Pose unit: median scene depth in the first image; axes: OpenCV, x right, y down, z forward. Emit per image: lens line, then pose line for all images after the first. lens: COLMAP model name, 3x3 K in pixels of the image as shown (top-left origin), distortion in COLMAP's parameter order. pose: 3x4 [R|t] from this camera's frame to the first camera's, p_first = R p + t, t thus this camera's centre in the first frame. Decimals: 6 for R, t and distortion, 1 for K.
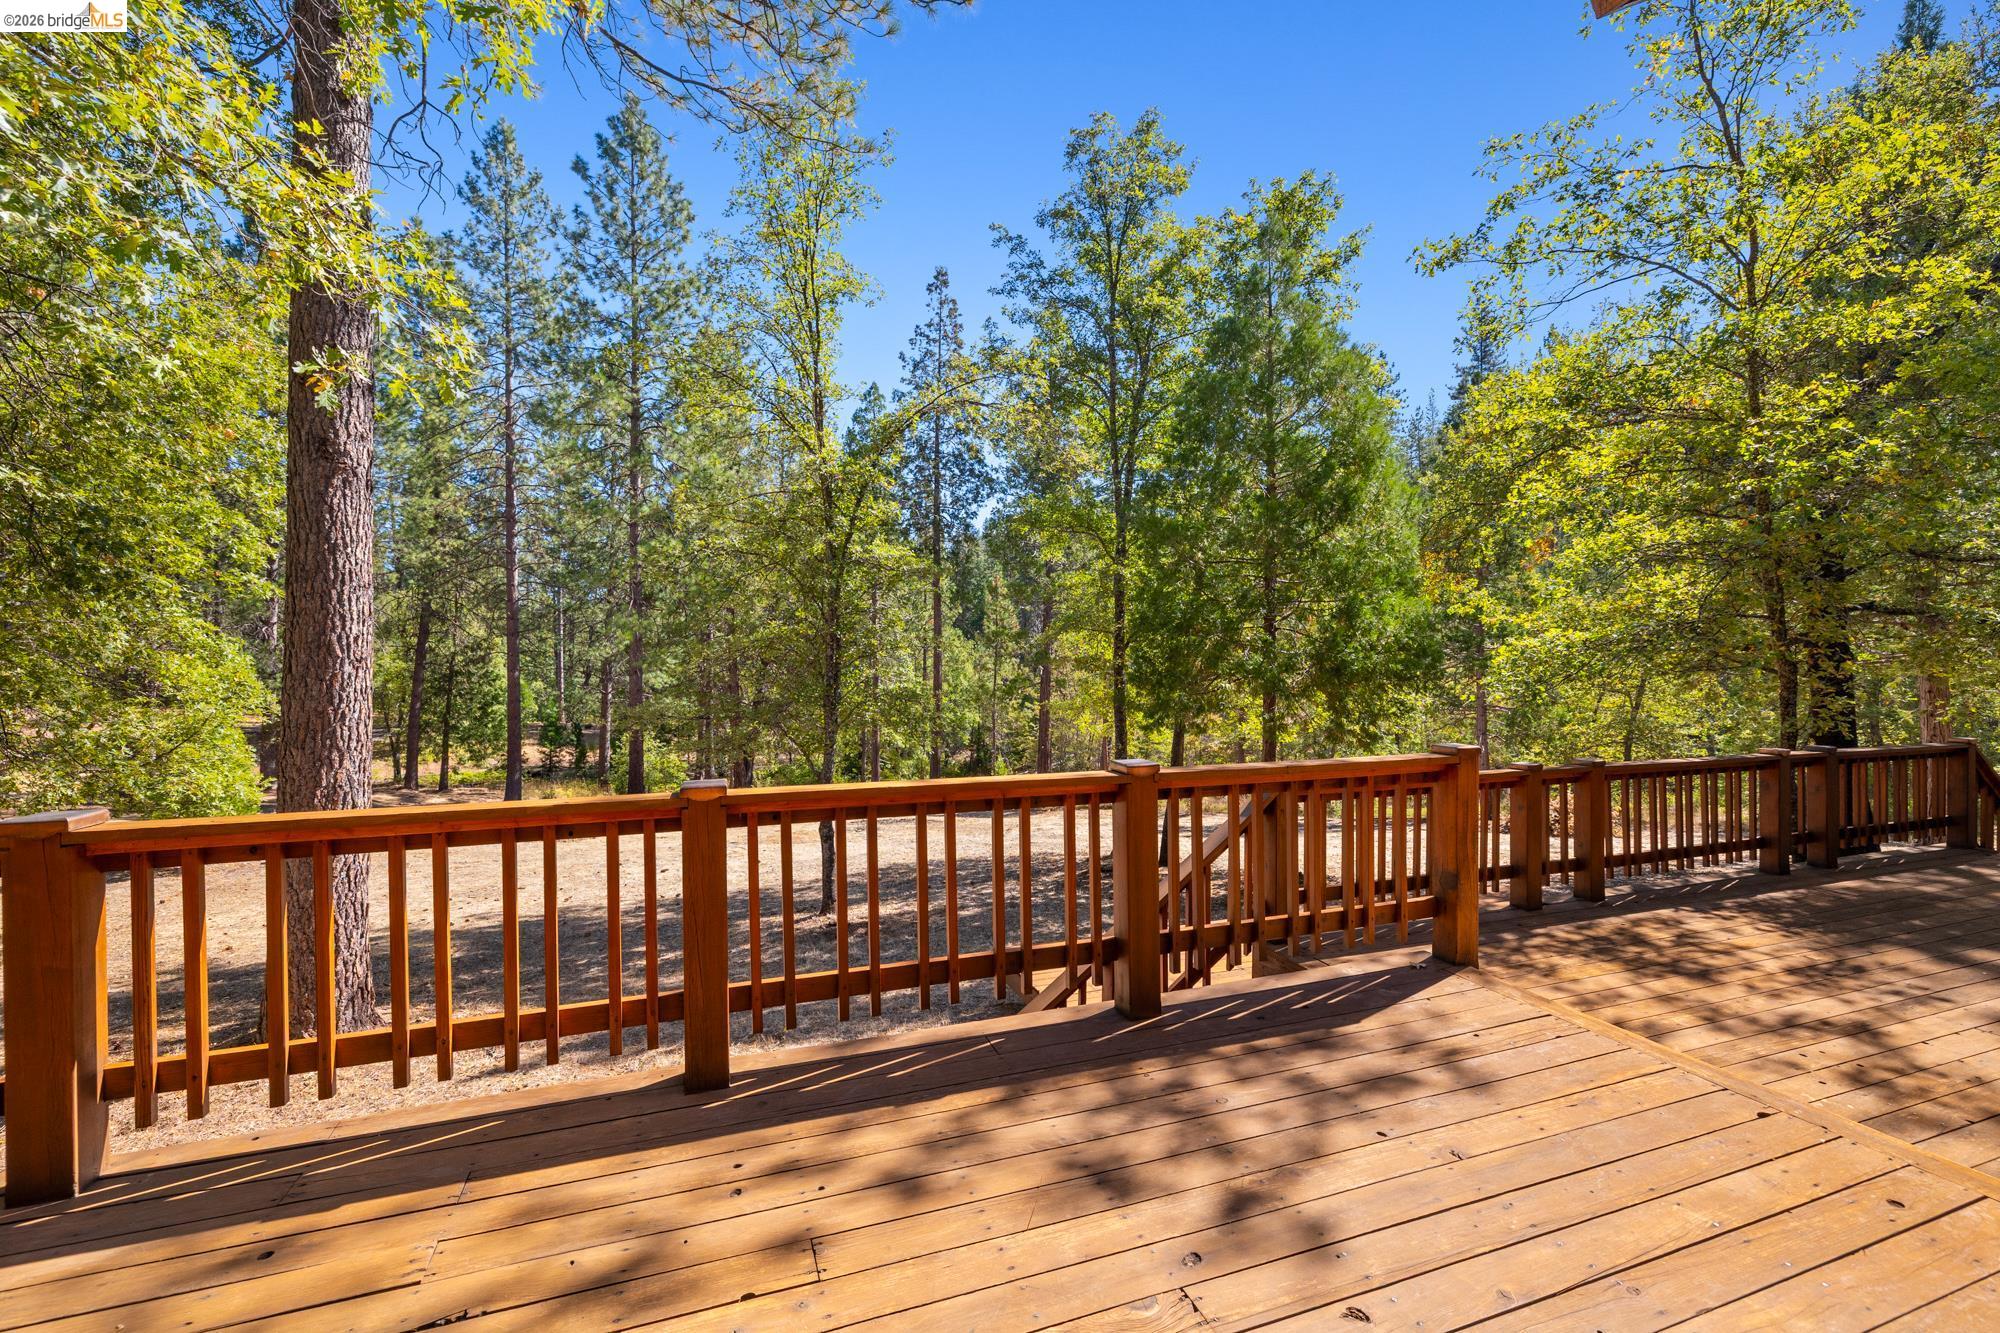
lens RADIAL K [[861.4, 0, 1002.6], [0, 861.4, 658.9], [0, 0, 1]] dist [0.000766, 0.000185]
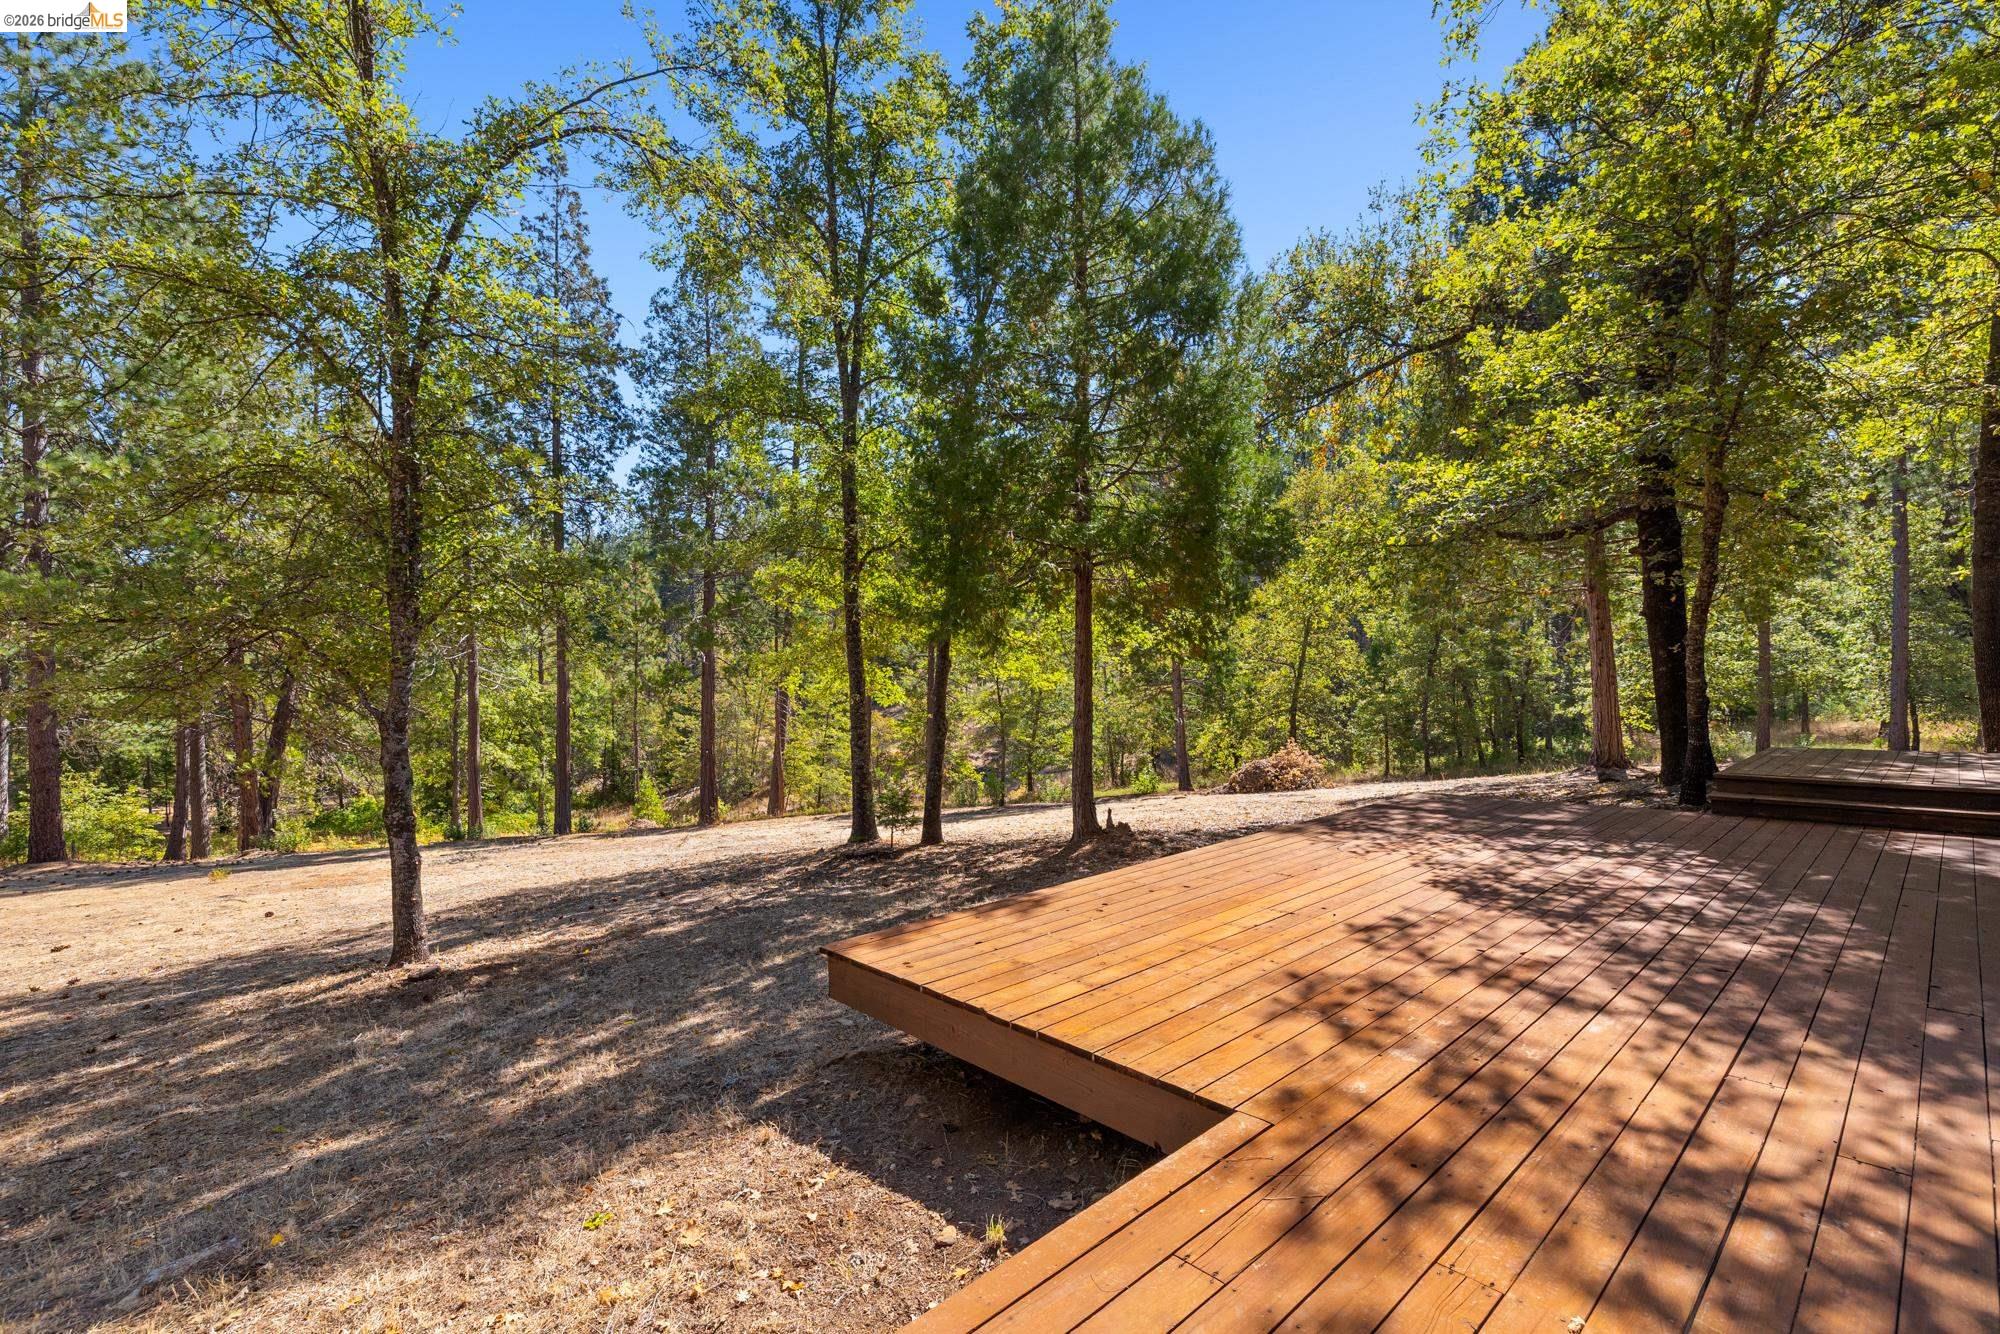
lens RADIAL K [[886.2, 0, 997.3], [0, 886.2, 679.7], [0, 0, 1]] dist [-0.001302, 0.000018]
pose [[0.922729, -0.021299, 0.384859, -0.022277], [0.023587, 0.999721, -0.001223, 0.041118], [-0.384726, 0.010206, 0.922974, 0.108729]]
